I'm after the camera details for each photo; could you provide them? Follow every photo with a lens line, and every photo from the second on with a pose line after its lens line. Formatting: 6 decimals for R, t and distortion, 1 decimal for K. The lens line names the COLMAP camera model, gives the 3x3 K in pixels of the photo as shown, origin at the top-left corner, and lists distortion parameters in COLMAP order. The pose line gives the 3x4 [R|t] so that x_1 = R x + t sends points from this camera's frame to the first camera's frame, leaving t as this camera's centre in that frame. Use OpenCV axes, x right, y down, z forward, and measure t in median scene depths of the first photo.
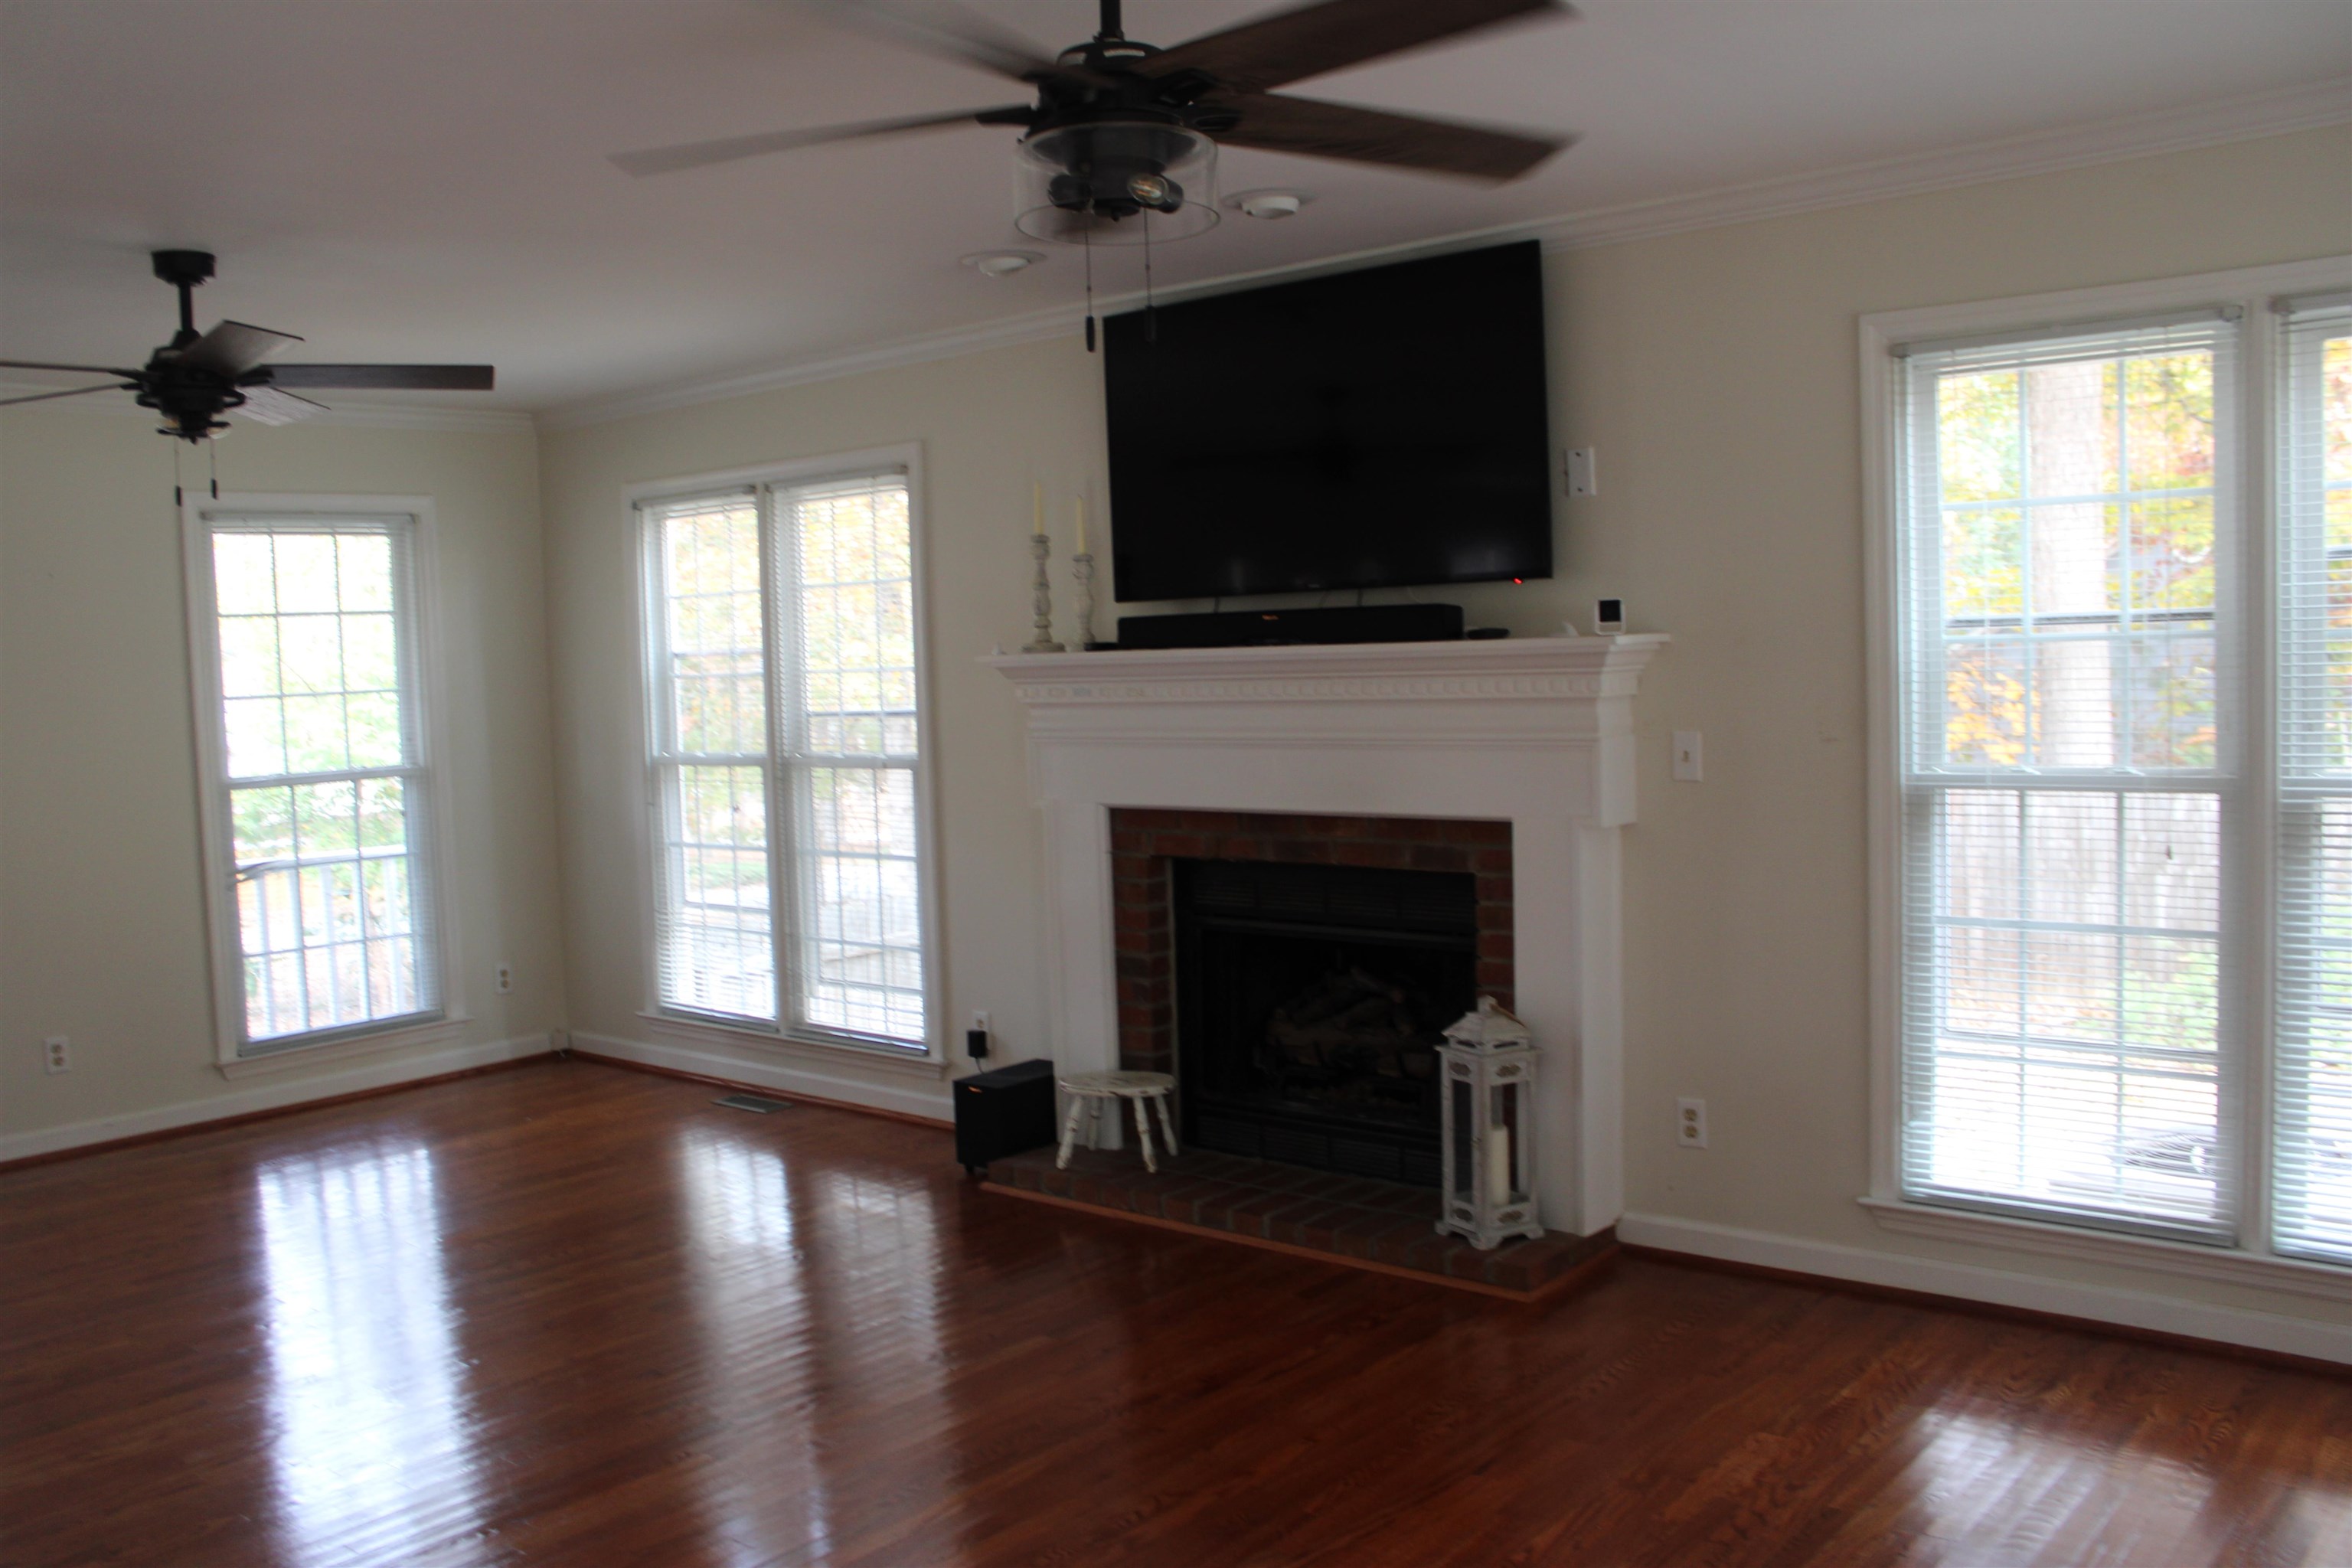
lens RADIAL K [[2076.0, 0, 1209.9], [0, 2076.0, 797.0], [0, 0, 1]] dist [-0.175307, 0.174561]
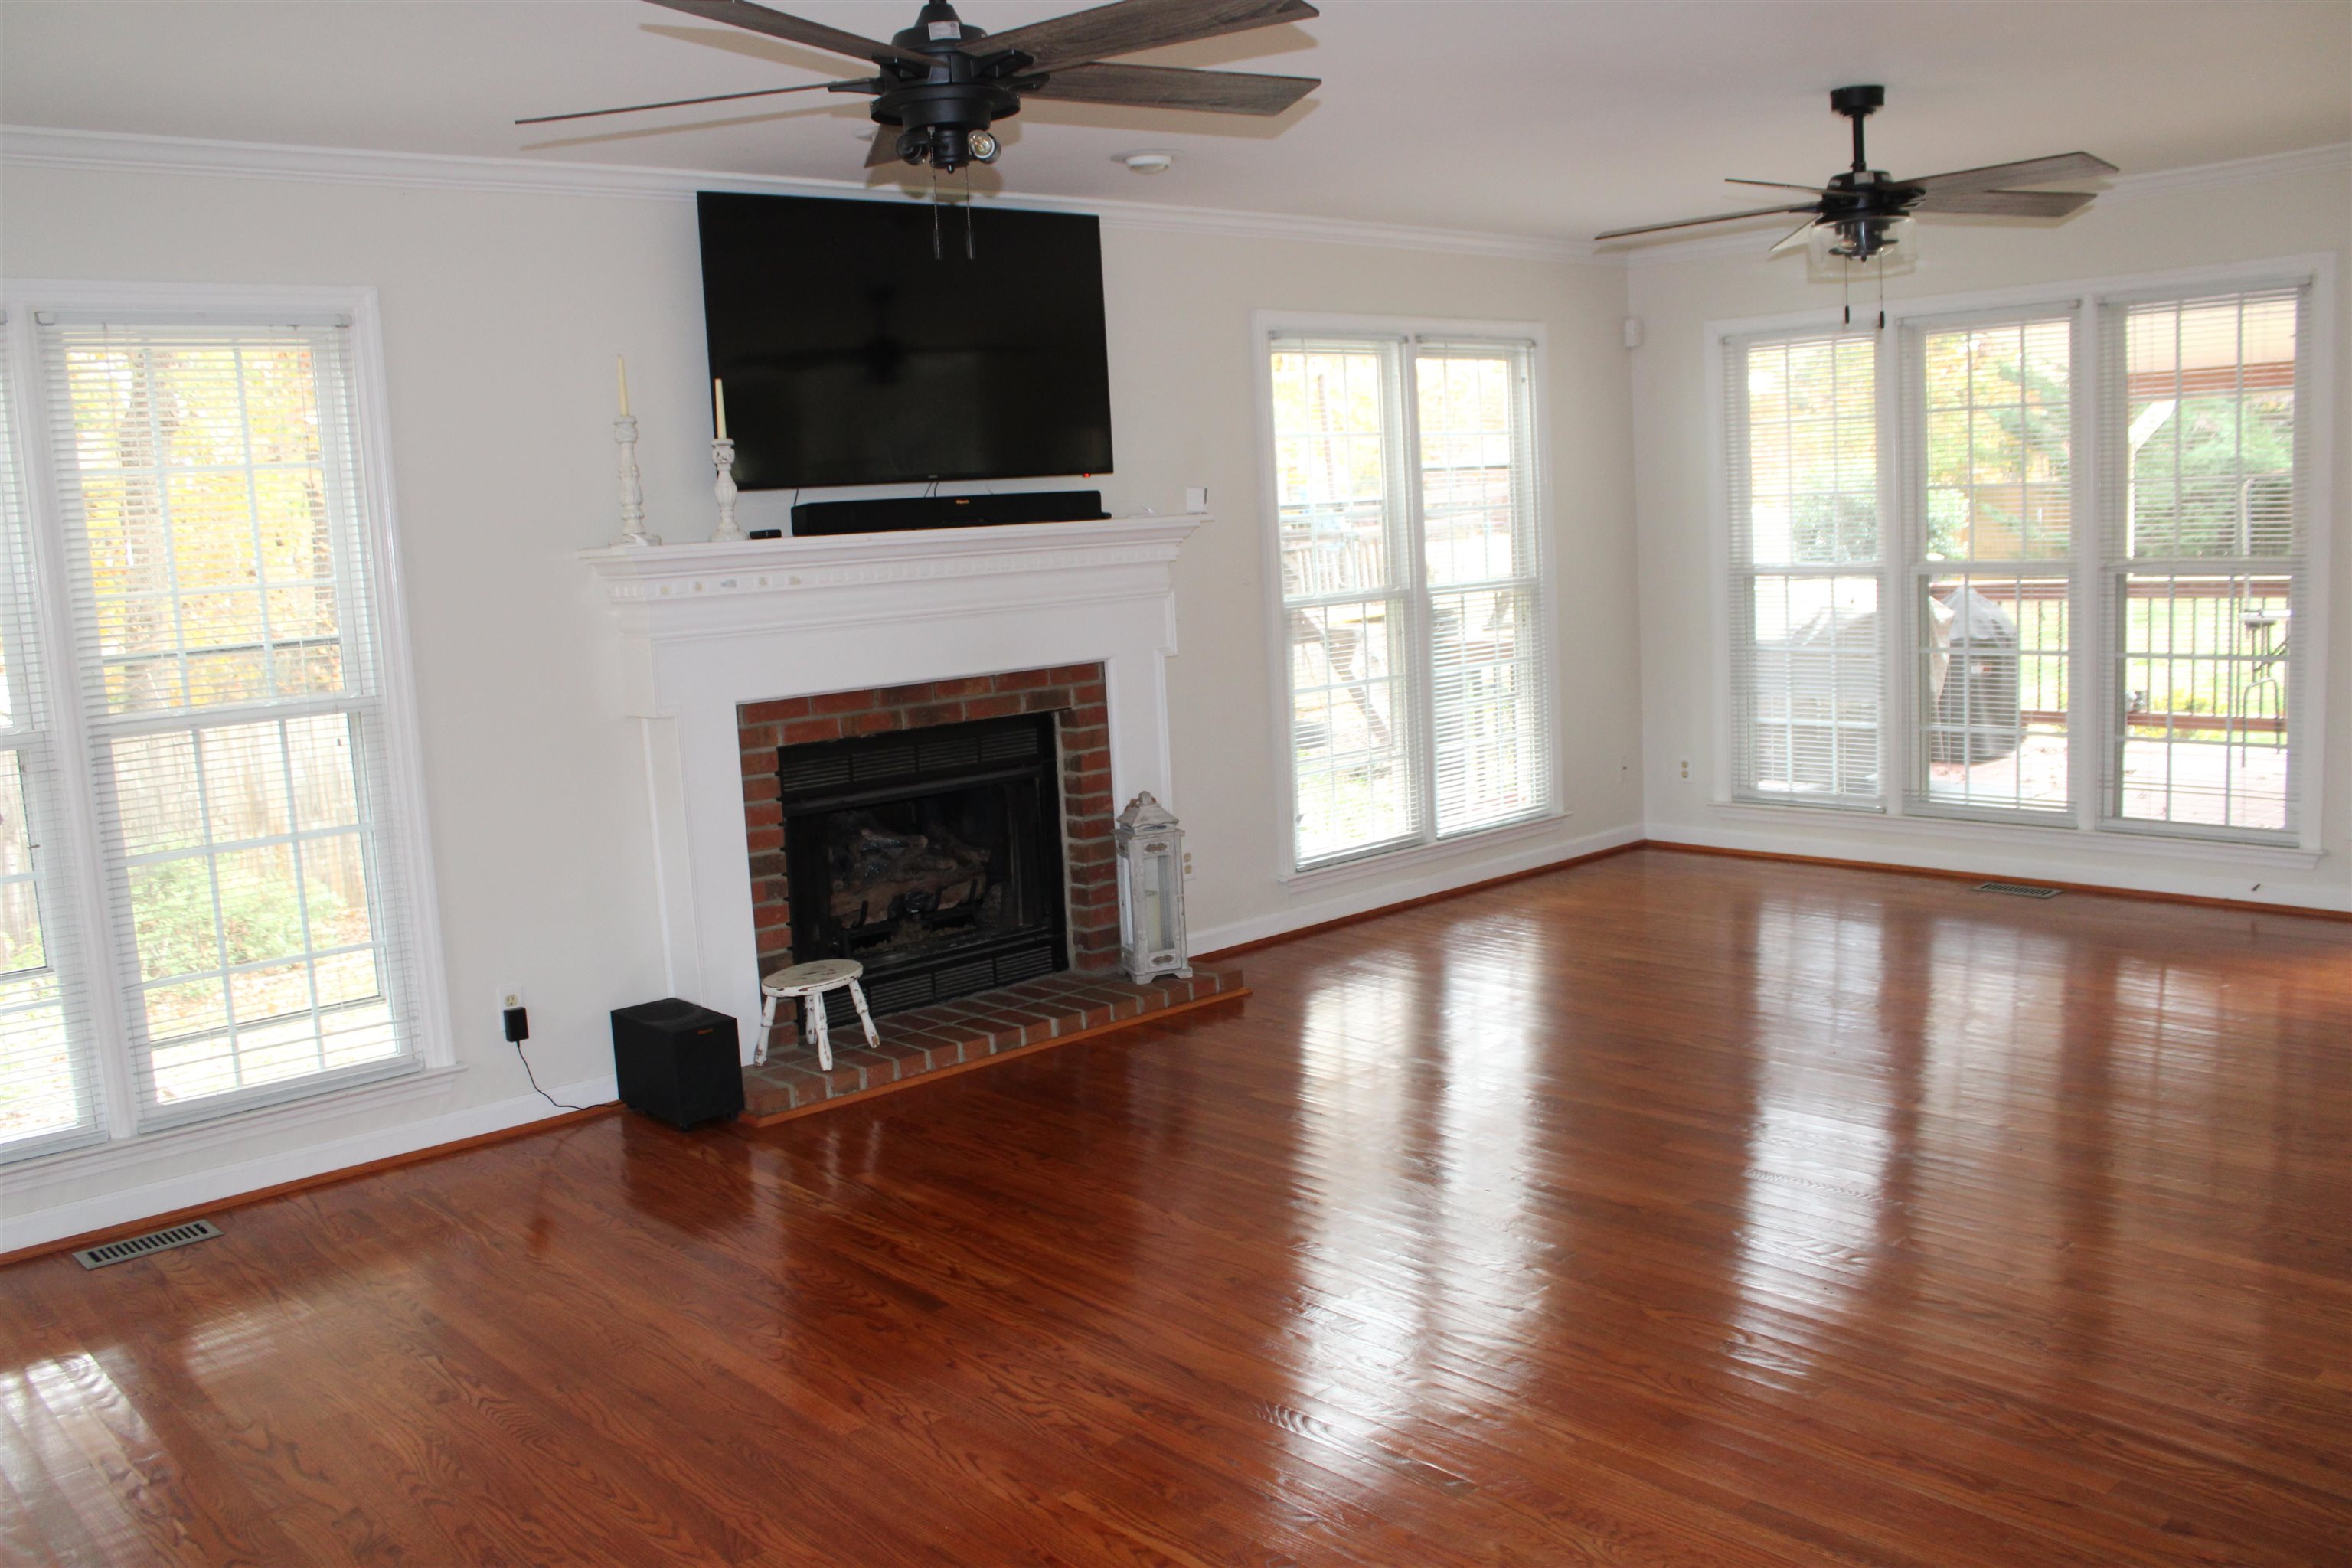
lens RADIAL K [[1982.4, 0, 1176.0], [0, 1982.4, 784.0], [0, 0, 1]] dist [-0.168372, 0.150296]
pose [[0.119536, -0.111520, 0.986547, -0.951226], [0.114877, 0.988551, 0.097827, -0.025098], [-0.986162, 0.101637, 0.130978, 0.705347]]
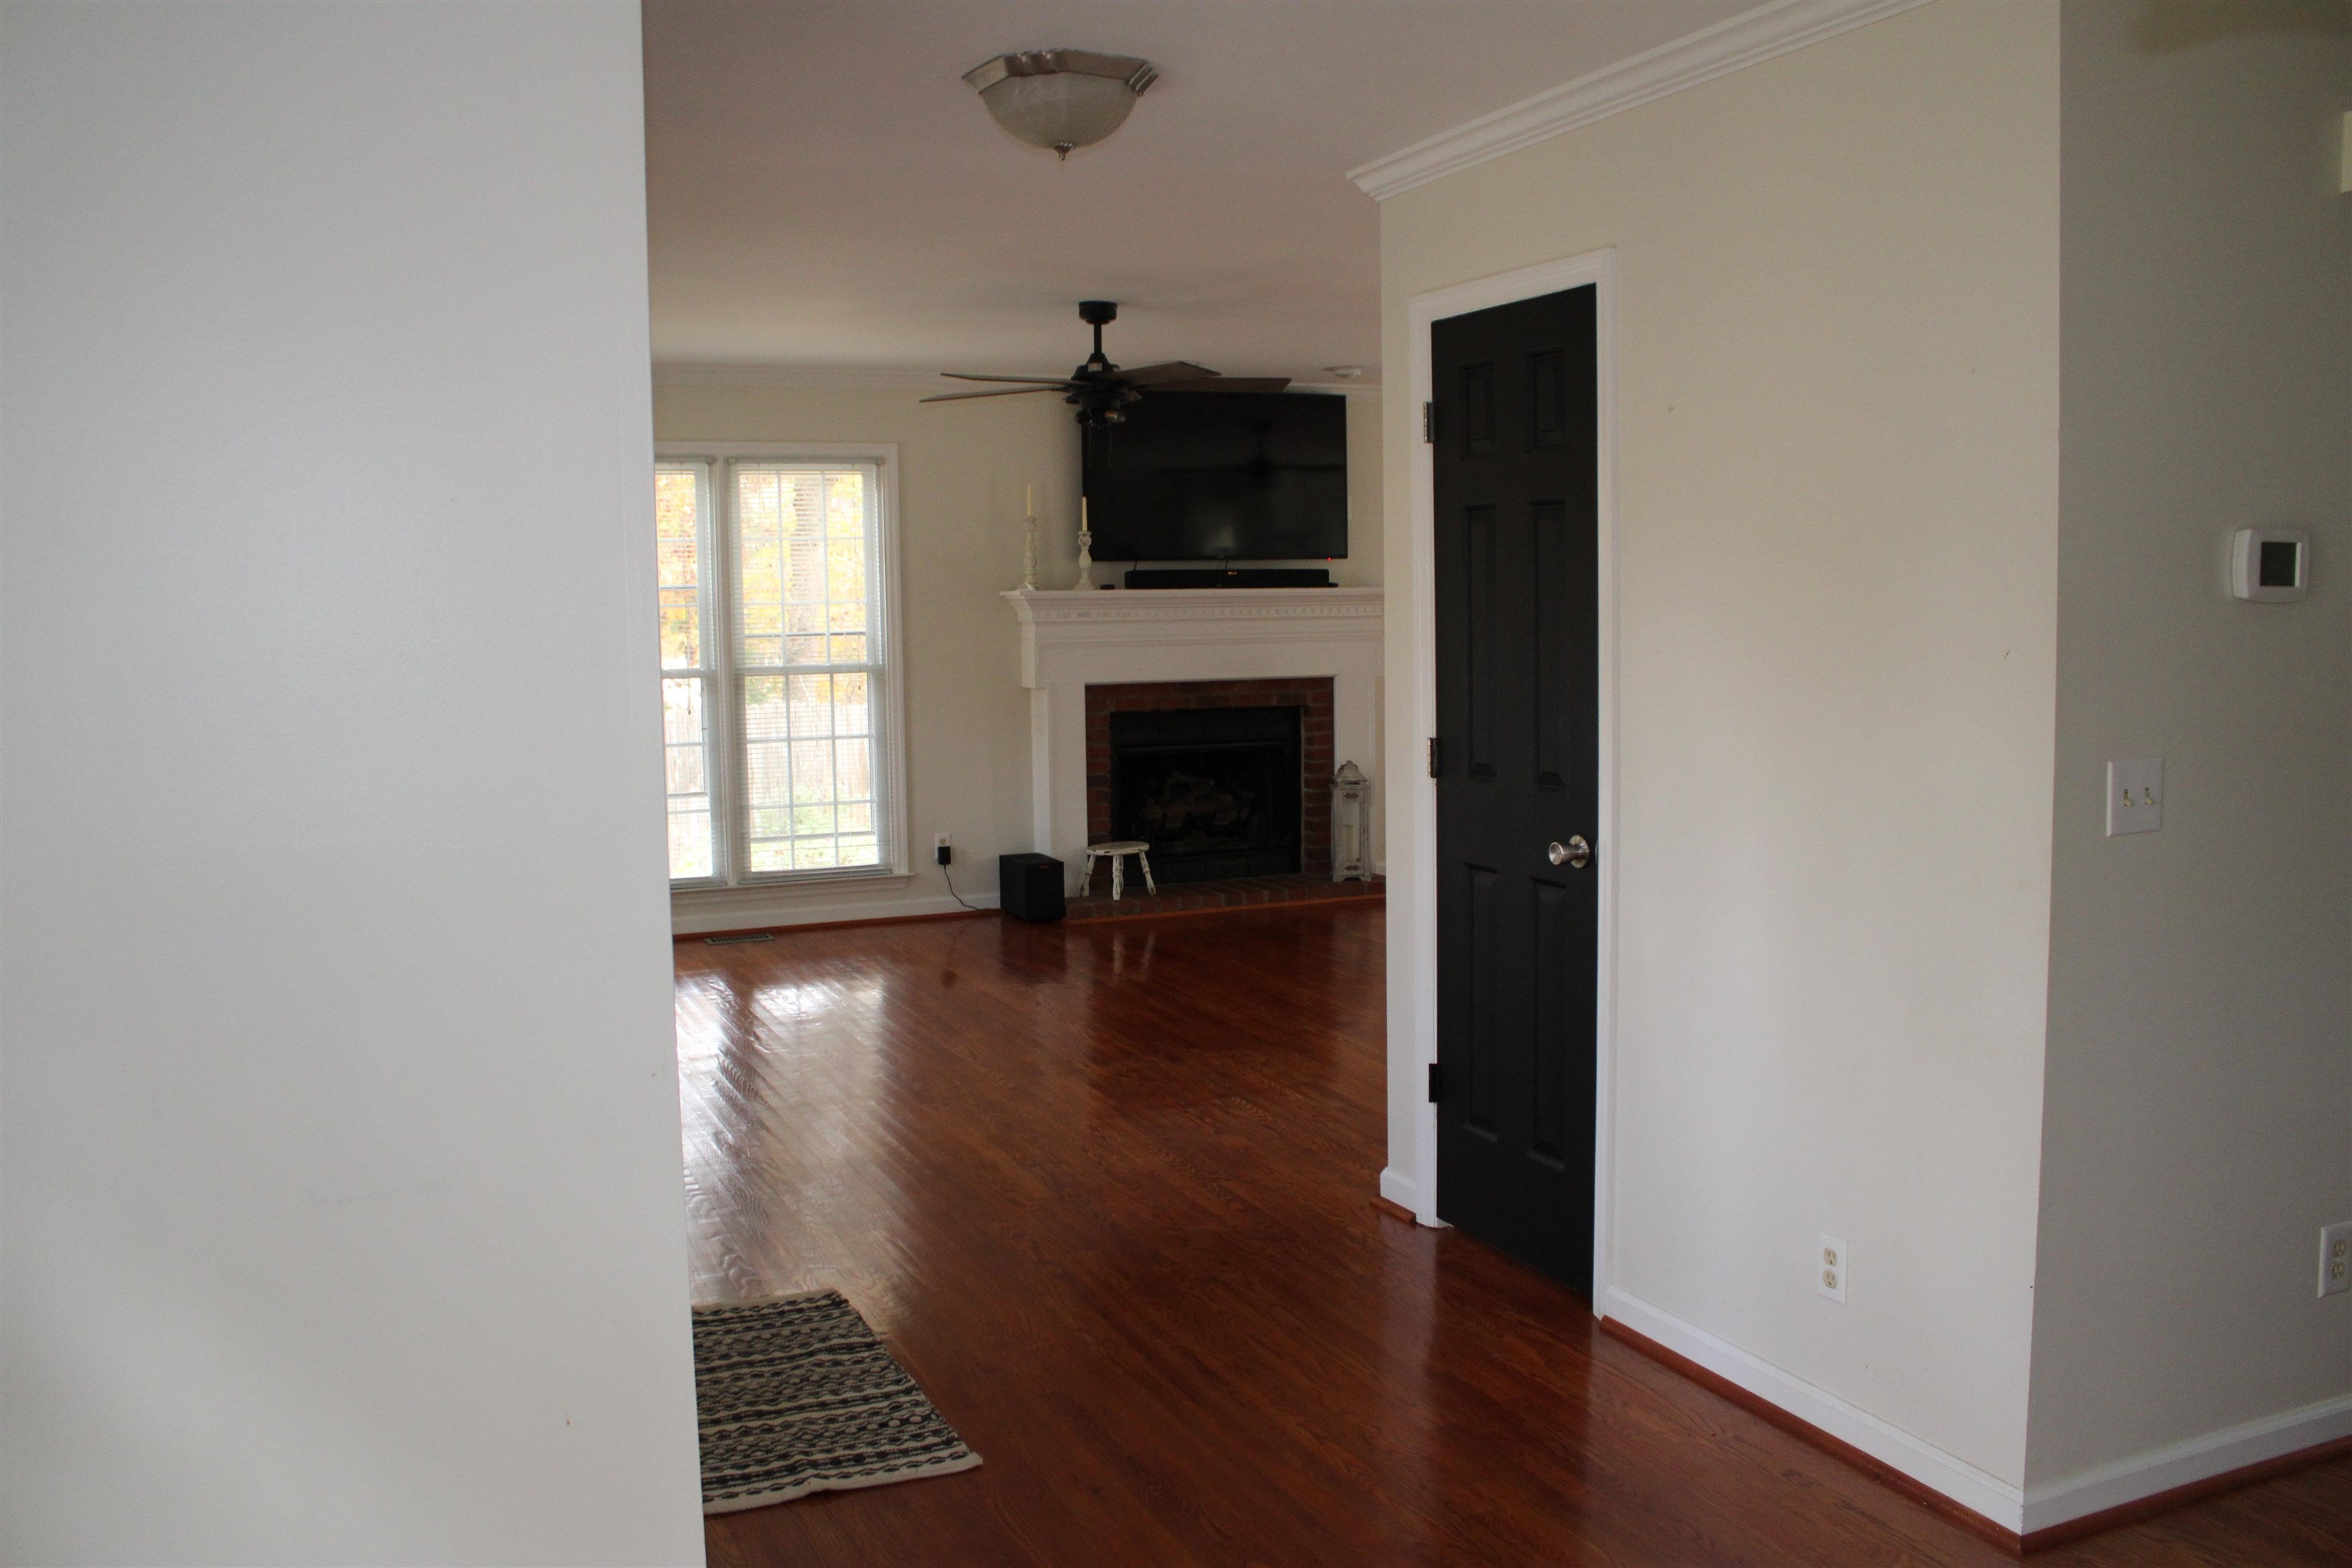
lens RADIAL K [[1982.4, 0, 1176.0], [0, 1982.4, 784.0], [0, 0, 1]] dist [-0.168372, 0.150296]
pose [[0.423090, -0.065969, 0.903683, -1.488551], [0.061319, 0.997144, 0.044083, 0.018827], [-0.904011, 0.036762, 0.425927, 0.274984]]
